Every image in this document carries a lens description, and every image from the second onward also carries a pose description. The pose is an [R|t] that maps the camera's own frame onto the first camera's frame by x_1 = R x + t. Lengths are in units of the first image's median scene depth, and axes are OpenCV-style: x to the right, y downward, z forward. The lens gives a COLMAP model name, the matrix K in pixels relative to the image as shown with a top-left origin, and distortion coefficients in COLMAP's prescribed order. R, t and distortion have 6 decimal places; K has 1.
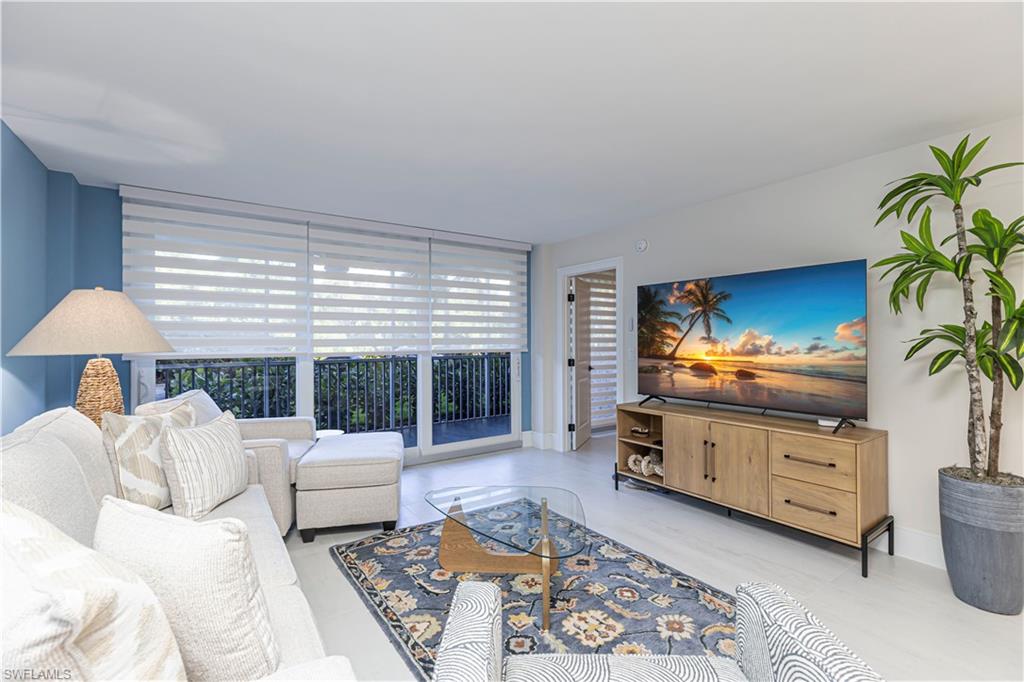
lens RADIAL K [[456.1, 0, 514.4], [0, 456.1, 344.9], [0, 0, 1]] dist [0.010185, -0.002979]
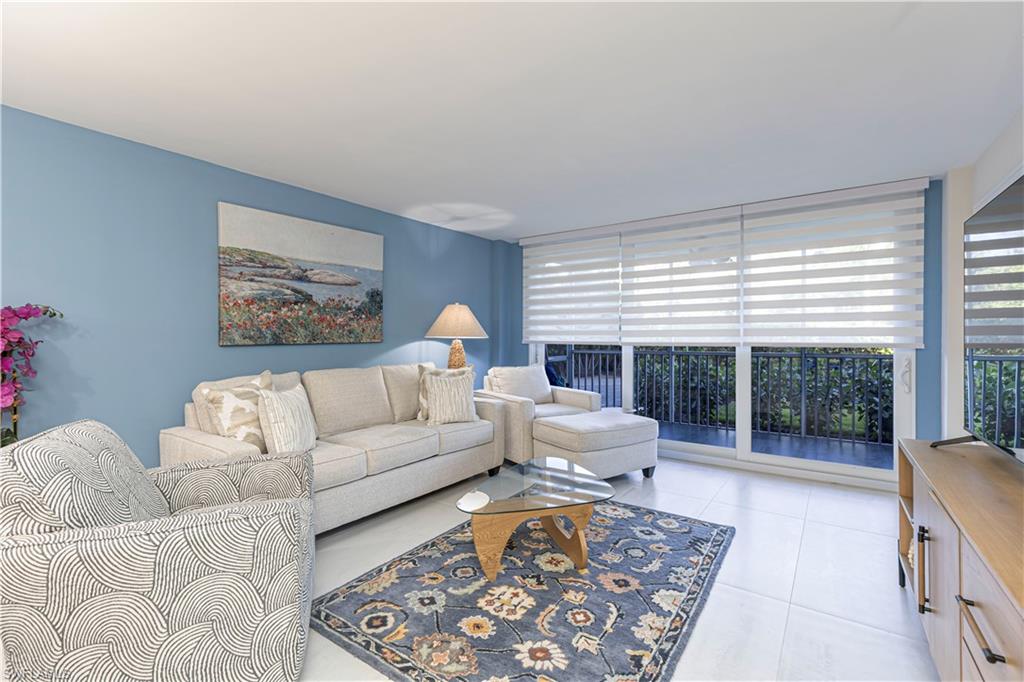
lens RADIAL K [[456.1, 0, 514.8], [0, 456.1, 339.7], [0, 0, 1]] dist [0.010185, -0.002979]
pose [[0.349573, 0.010333, -0.936852, 0.927924], [-0.012082, 0.999906, 0.006520, 0.012196], [0.936831, 0.009040, 0.349665, 0.527309]]
